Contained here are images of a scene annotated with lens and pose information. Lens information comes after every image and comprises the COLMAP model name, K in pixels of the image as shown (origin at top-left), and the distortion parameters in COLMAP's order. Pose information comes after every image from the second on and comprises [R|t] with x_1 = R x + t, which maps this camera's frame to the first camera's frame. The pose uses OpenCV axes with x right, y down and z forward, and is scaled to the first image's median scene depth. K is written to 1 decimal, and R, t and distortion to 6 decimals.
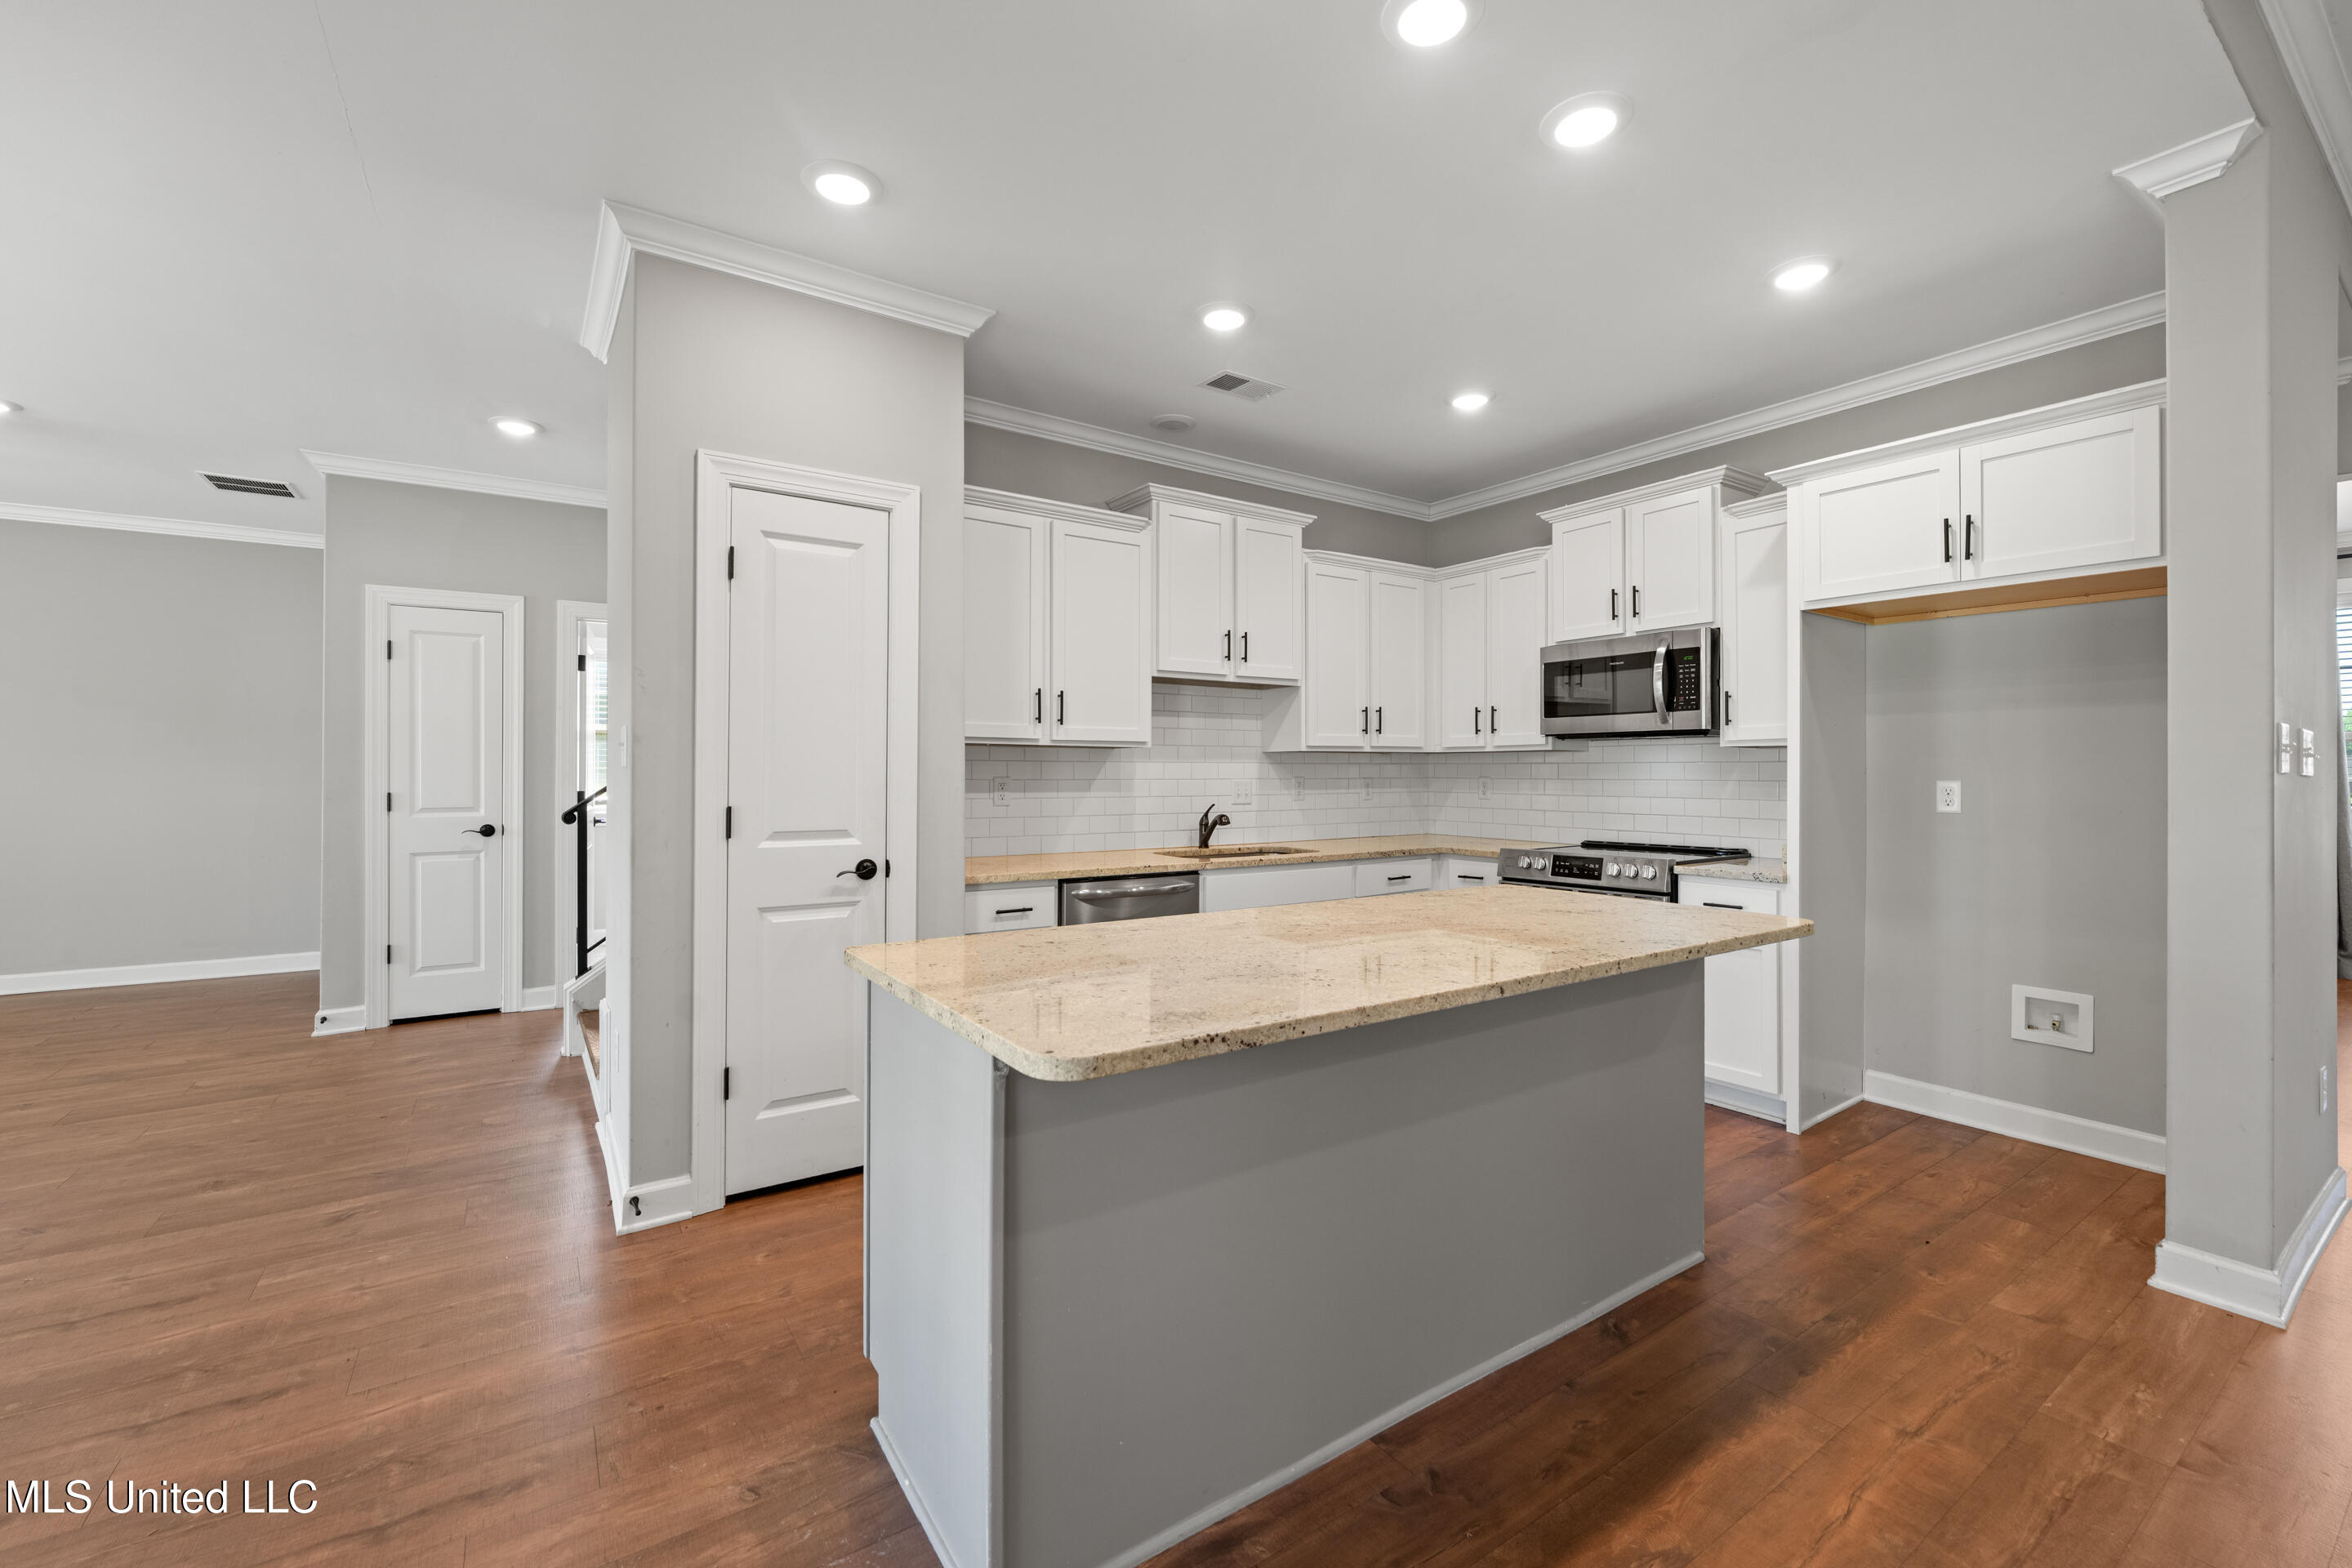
lens RADIAL K [[955.9, 0, 1175.2], [0, 955.9, 767.3], [0, 0, 1]] dist [-0.003474, 0.000404]
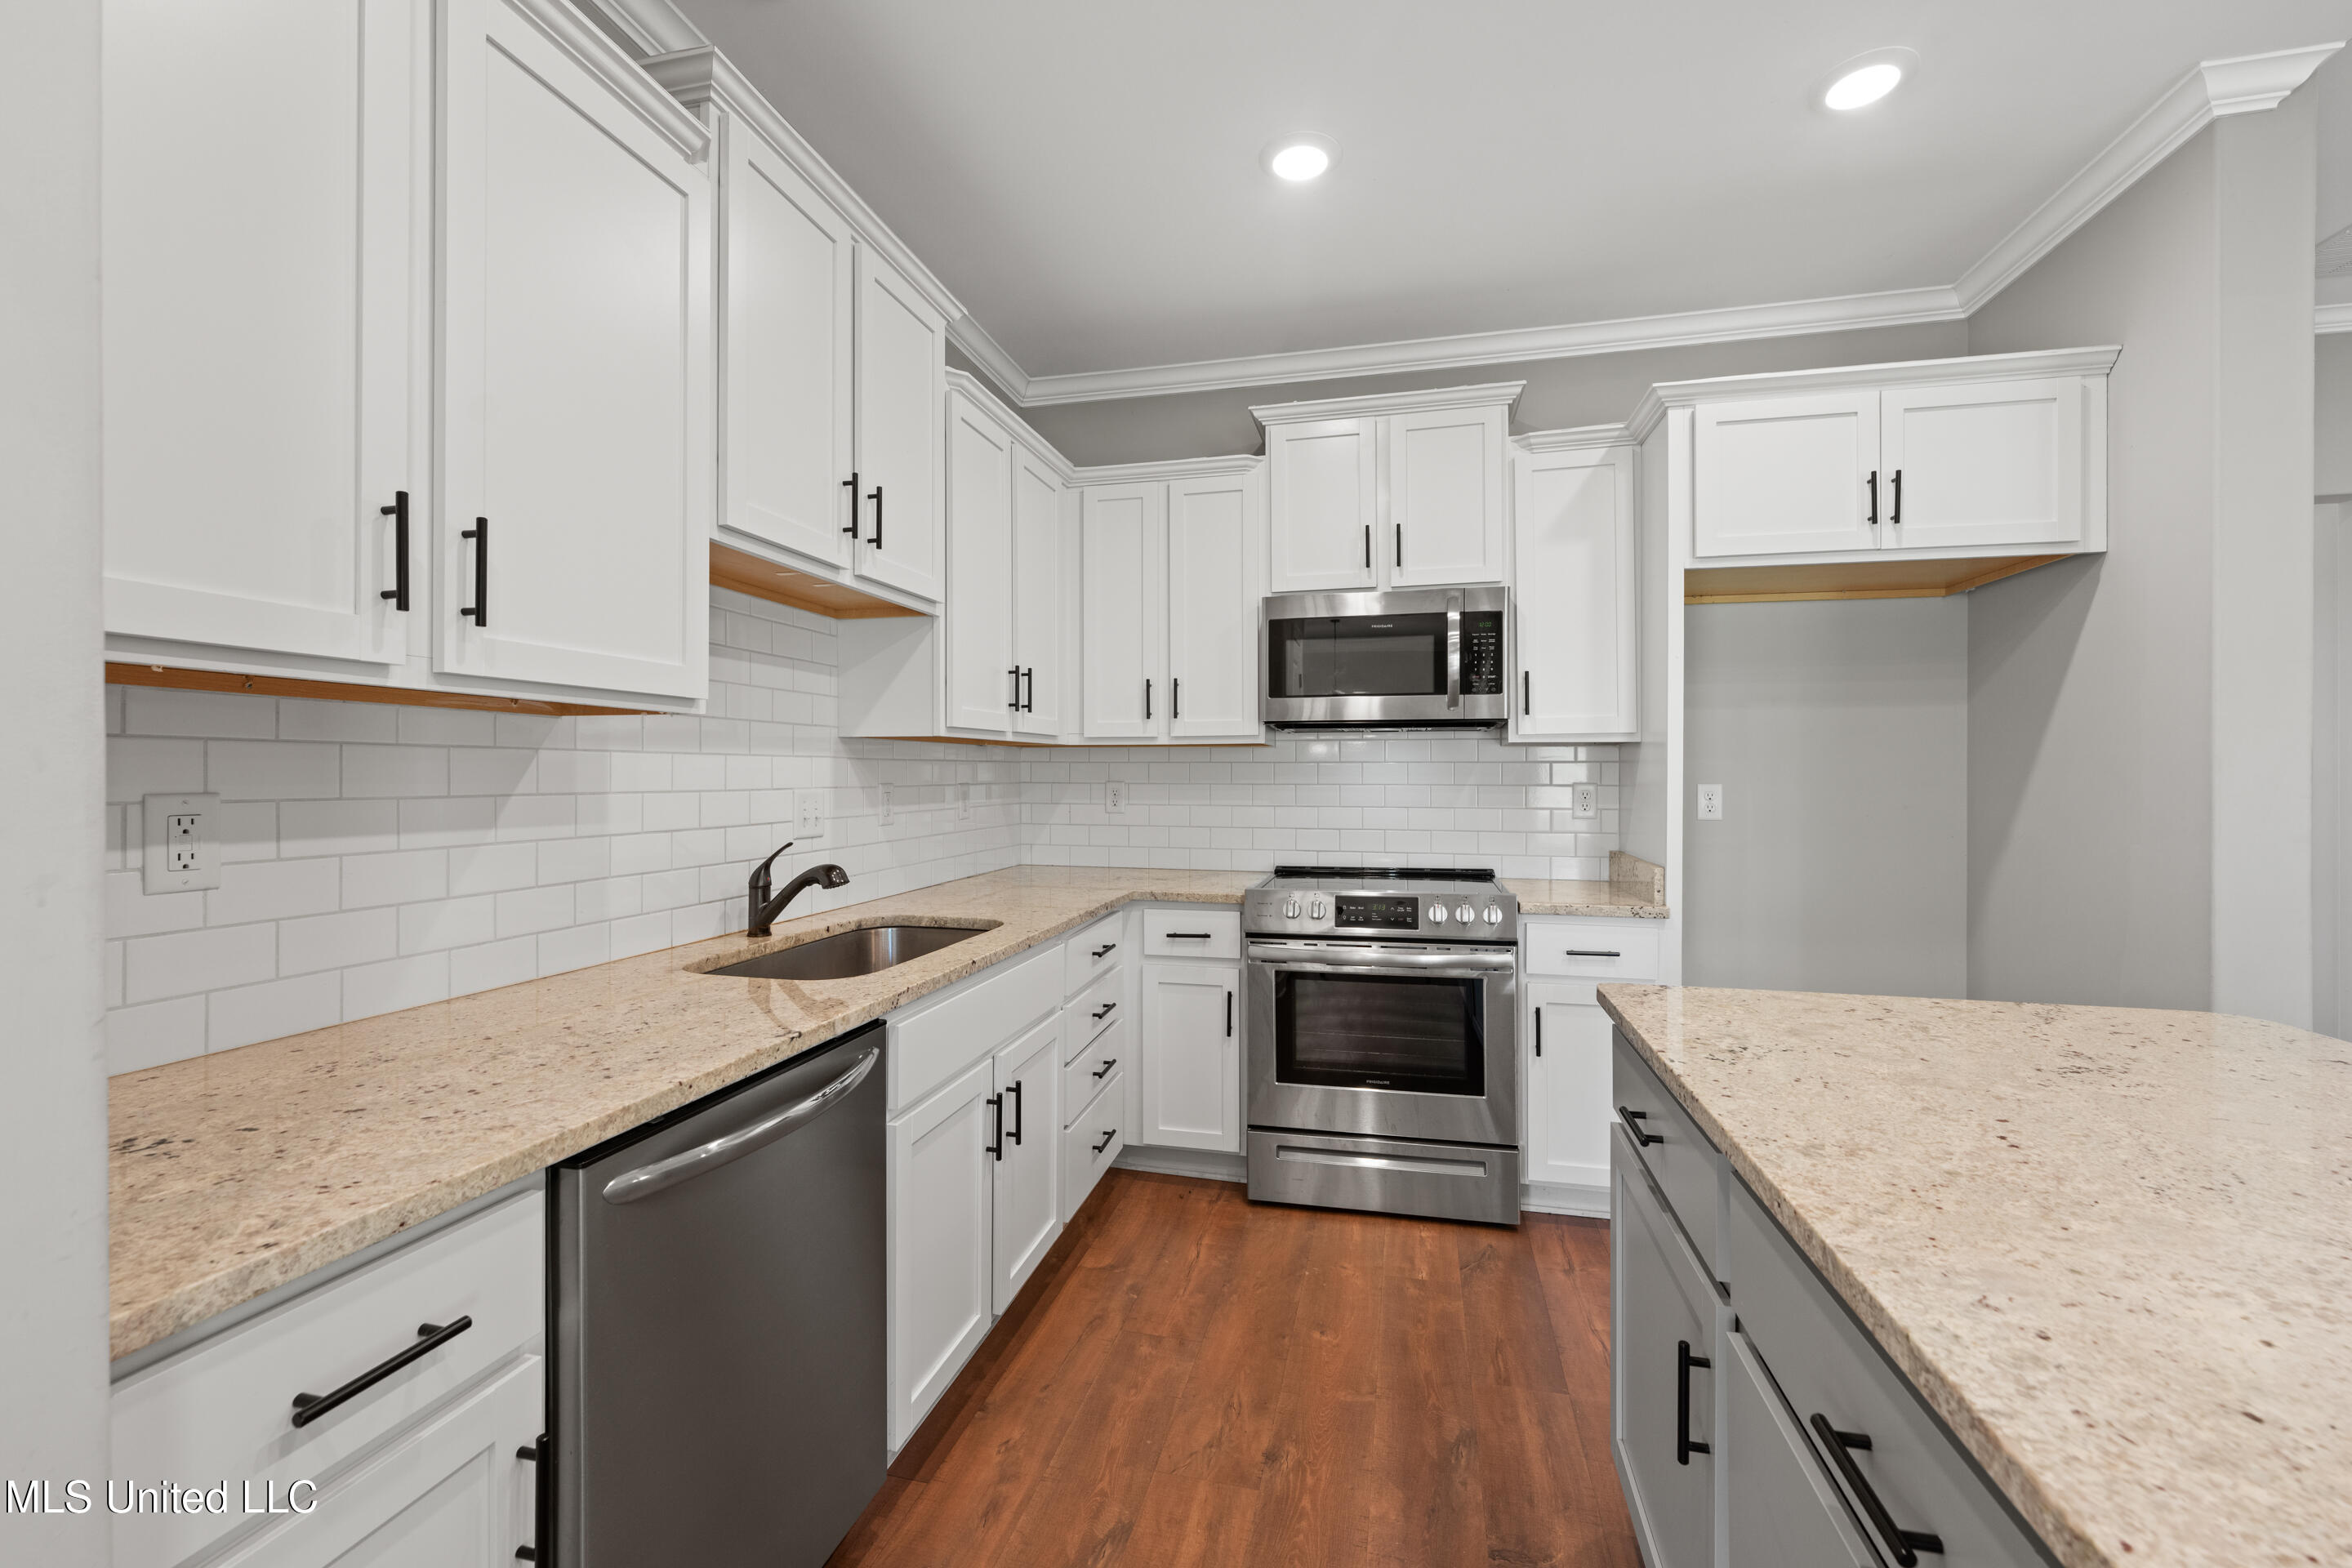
lens RADIAL K [[955.9, 0, 1175.2], [0, 955.9, 767.3], [0, 0, 1]] dist [-0.003474, 0.000404]
pose [[0.743641, 0.004233, 0.668566, -0.139909], [-0.003394, 0.999991, -0.002556, 0.001835], [-0.668571, -0.000369, 0.743648, 0.540059]]
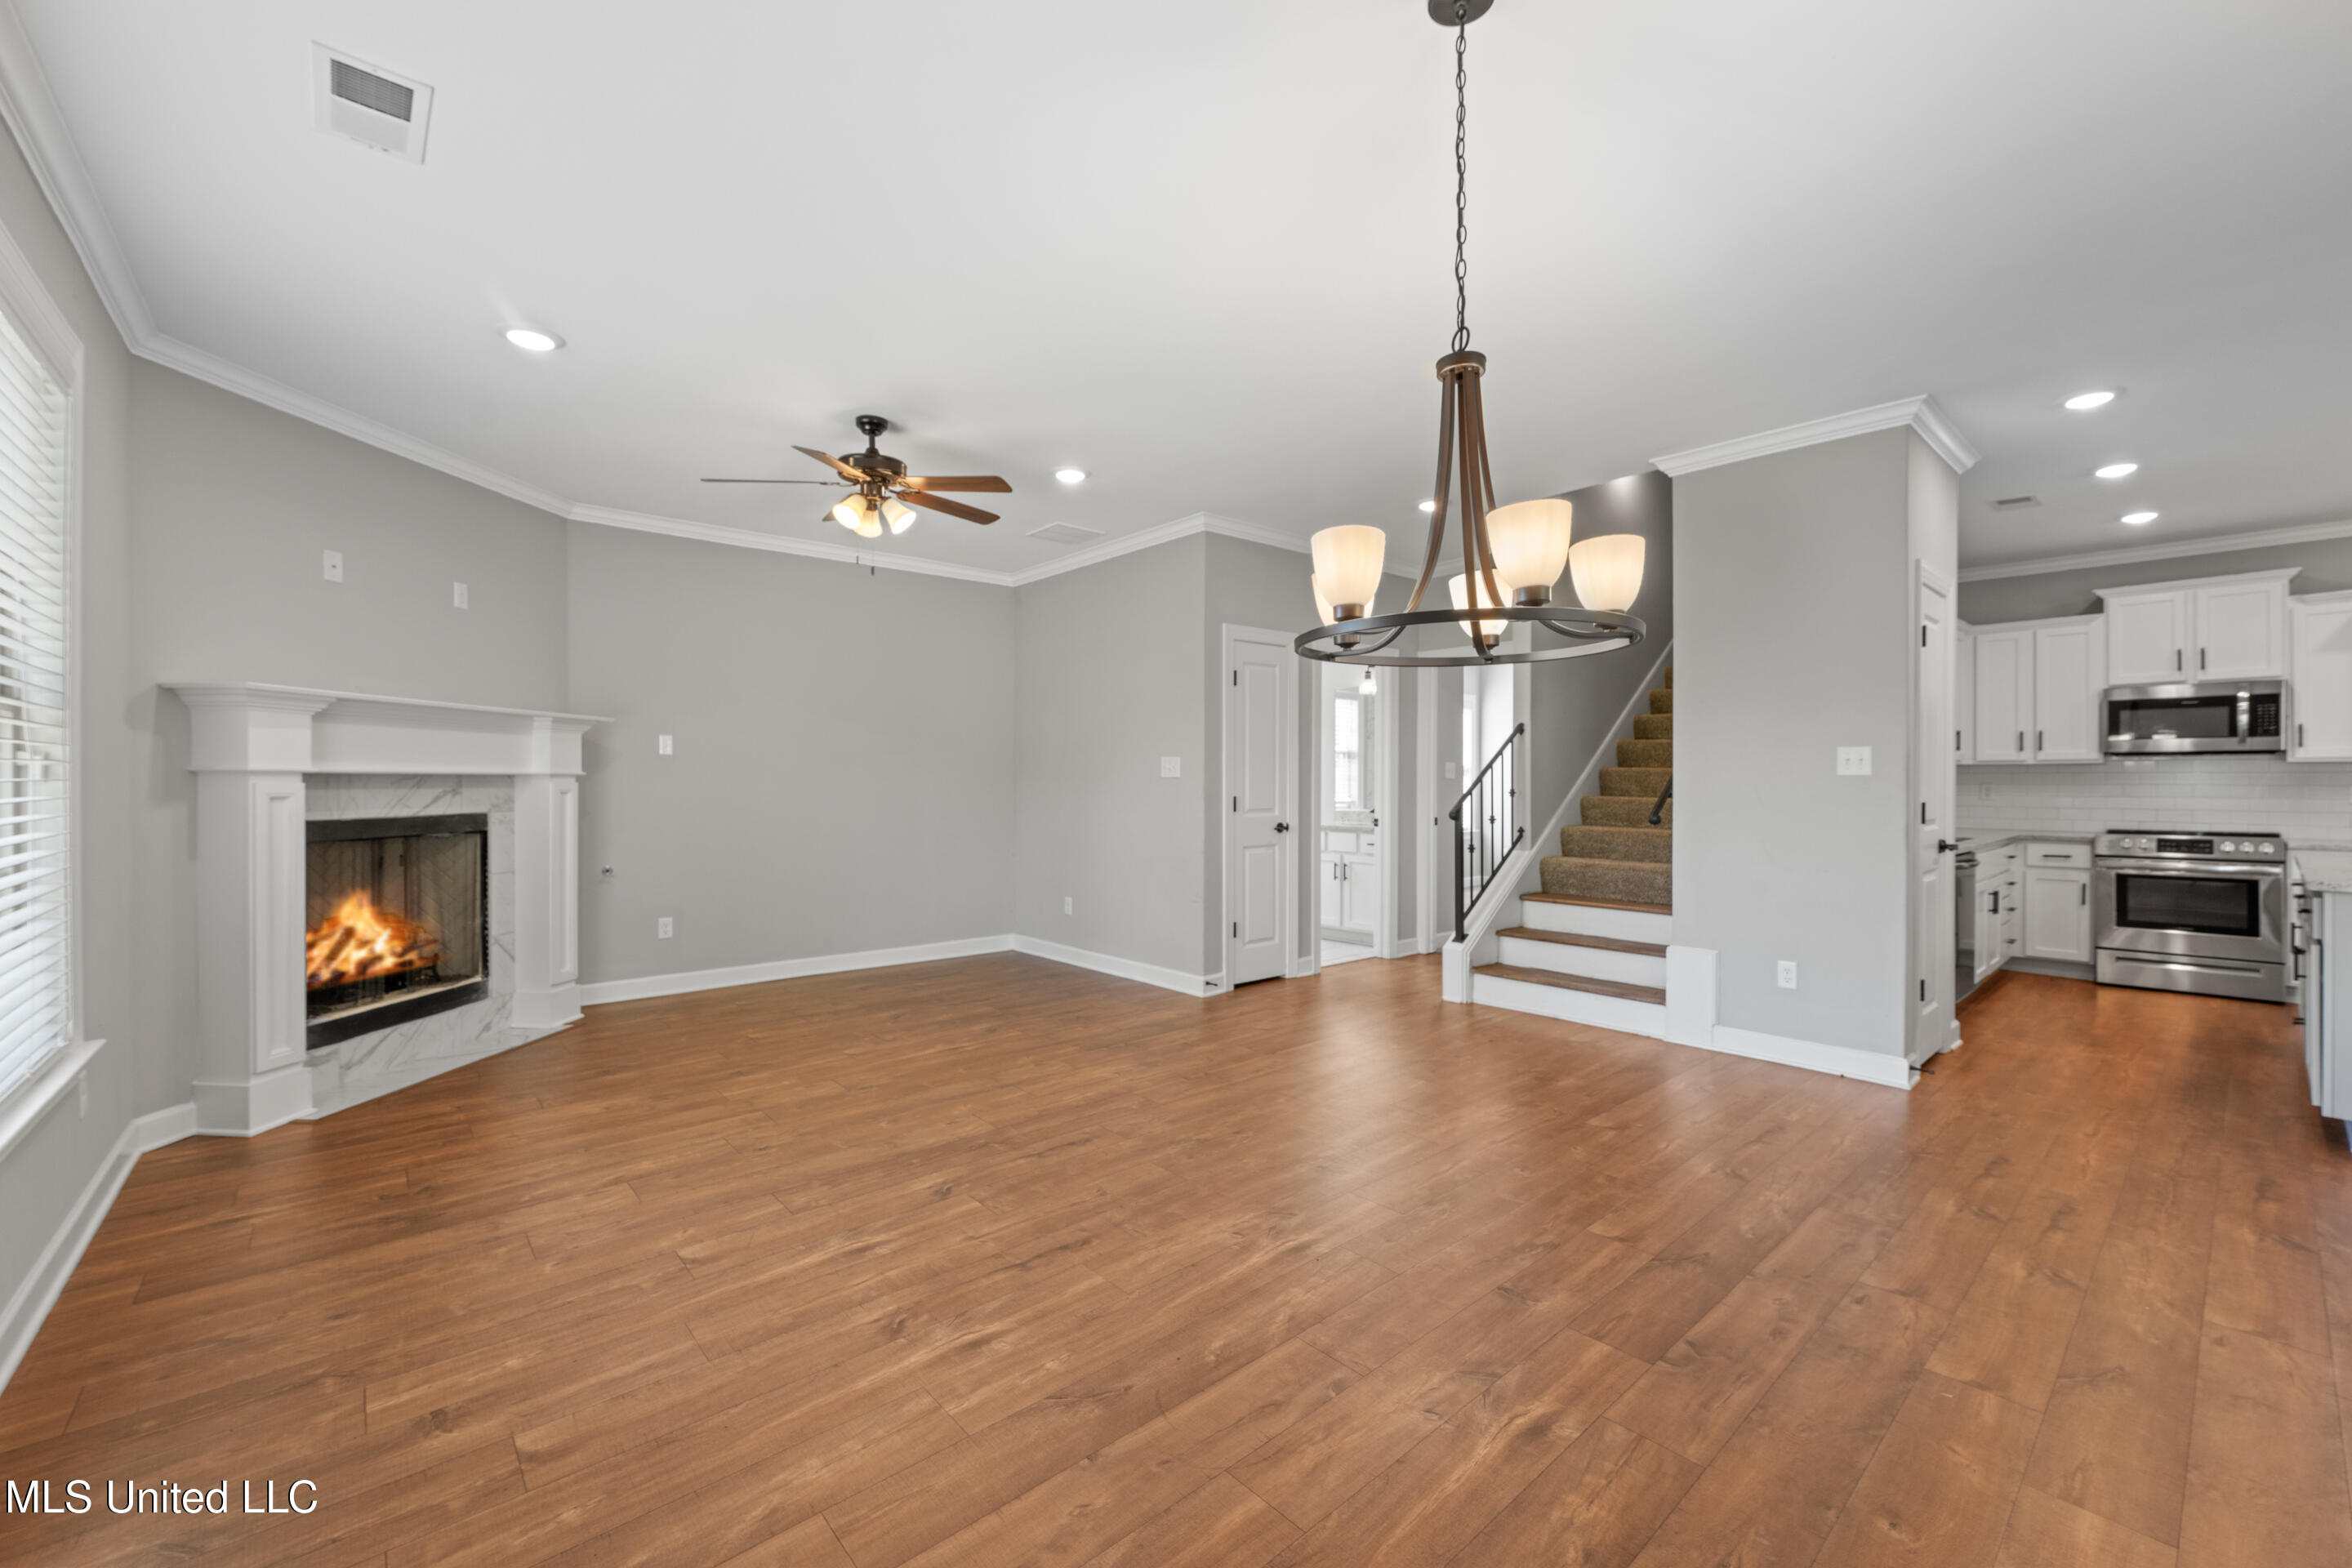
lens RADIAL K [[948.0, 0, 1176.0], [0, 948.0, 784.0], [0, 0, 1]] dist [-0.003243, 0.000208]
pose [[0.993150, -0.000969, 0.116845, -1.142558], [-0.000049, 0.999962, 0.008705, 0.000300], [-0.116849, -0.008651, 0.993112, -0.202819]]
